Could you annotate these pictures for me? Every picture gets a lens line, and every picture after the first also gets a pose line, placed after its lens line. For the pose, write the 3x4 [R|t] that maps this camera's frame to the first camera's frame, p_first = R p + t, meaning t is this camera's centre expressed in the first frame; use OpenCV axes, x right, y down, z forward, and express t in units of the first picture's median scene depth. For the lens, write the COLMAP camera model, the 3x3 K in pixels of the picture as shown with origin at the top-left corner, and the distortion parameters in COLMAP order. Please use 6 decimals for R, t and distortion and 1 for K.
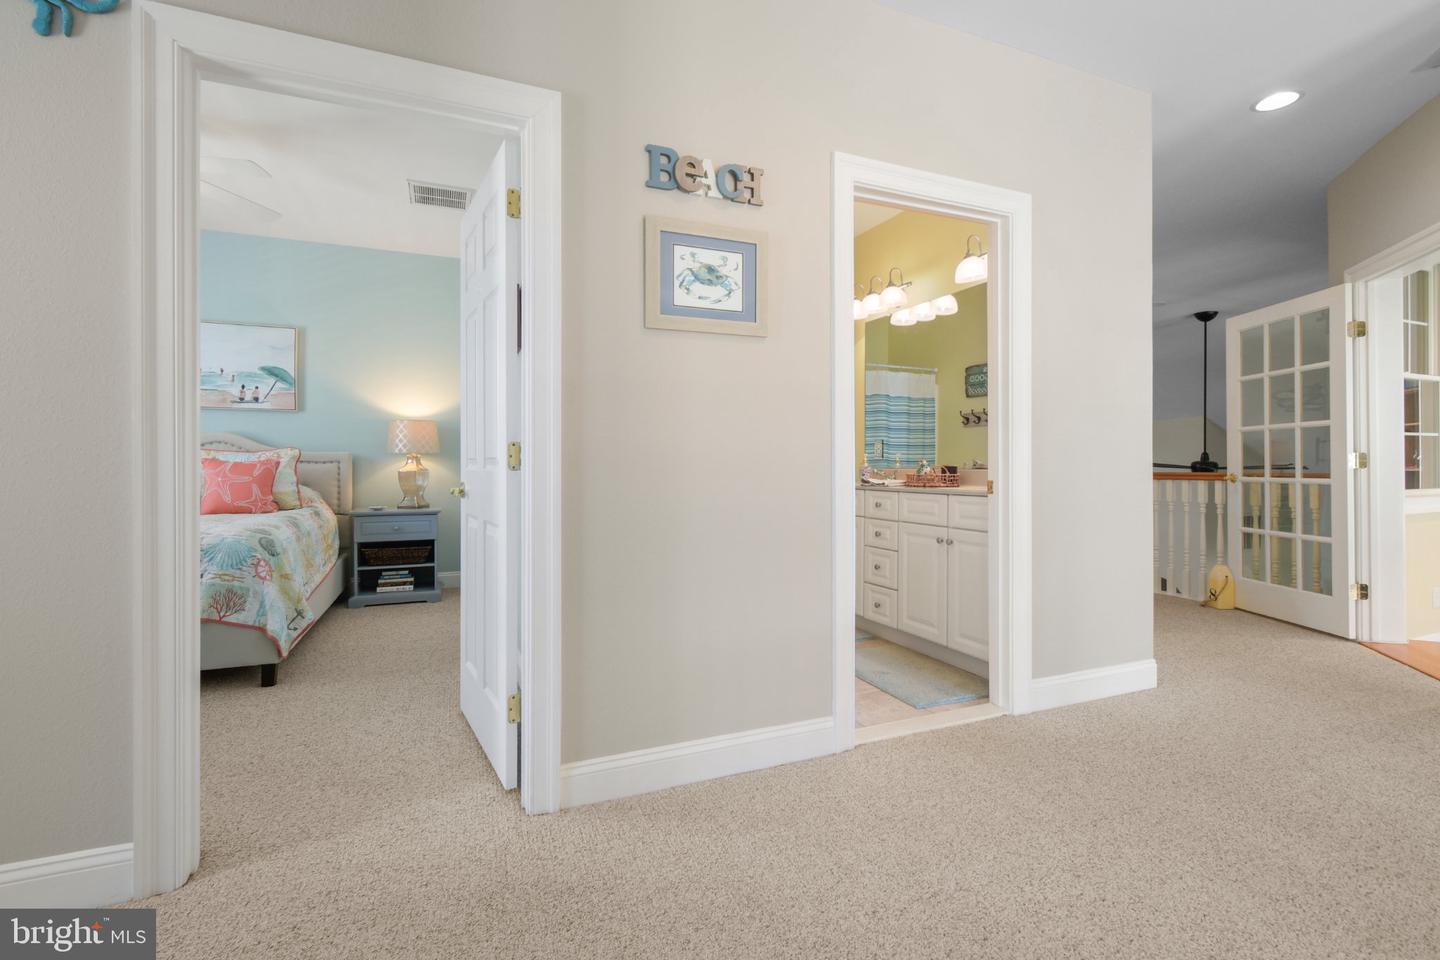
lens RADIAL K [[646.6, 0, 719.7], [0, 646.6, 458.0], [0, 0, 1]] dist [0.001326, 0.000129]
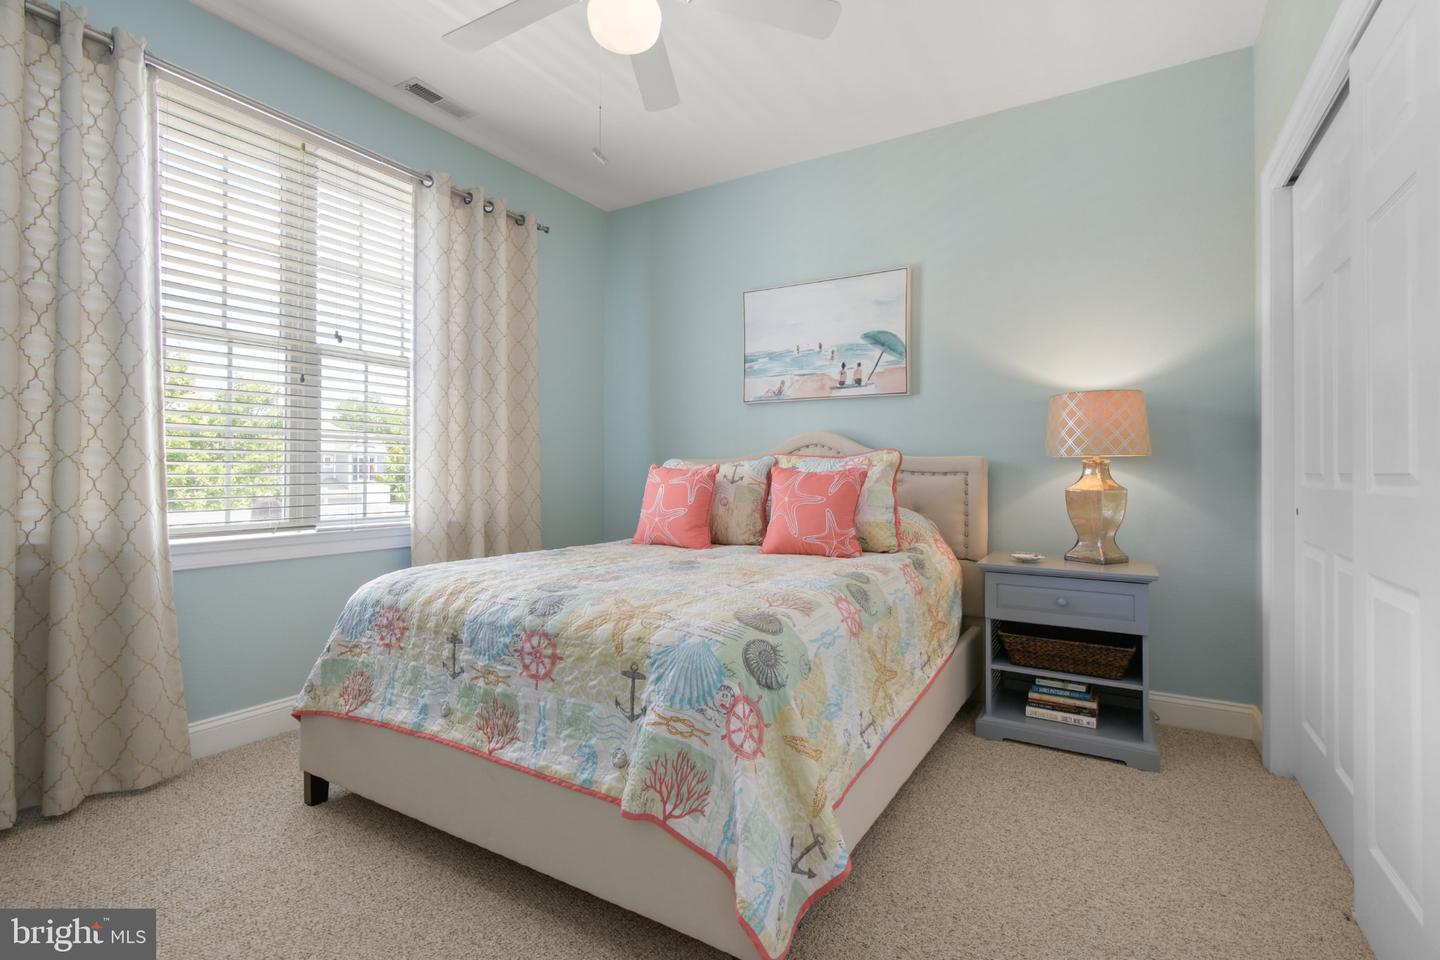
lens RADIAL K [[668.9, 0, 721.7], [0, 668.9, 470.4], [0, 0, 1]] dist [0.017751, -0.000044]
pose [[0.588137, 0.000989, -0.808761, -0.230827], [0.001634, 0.999996, 0.002411, 0.002021], [0.808760, -0.002740, 0.588133, 0.475585]]
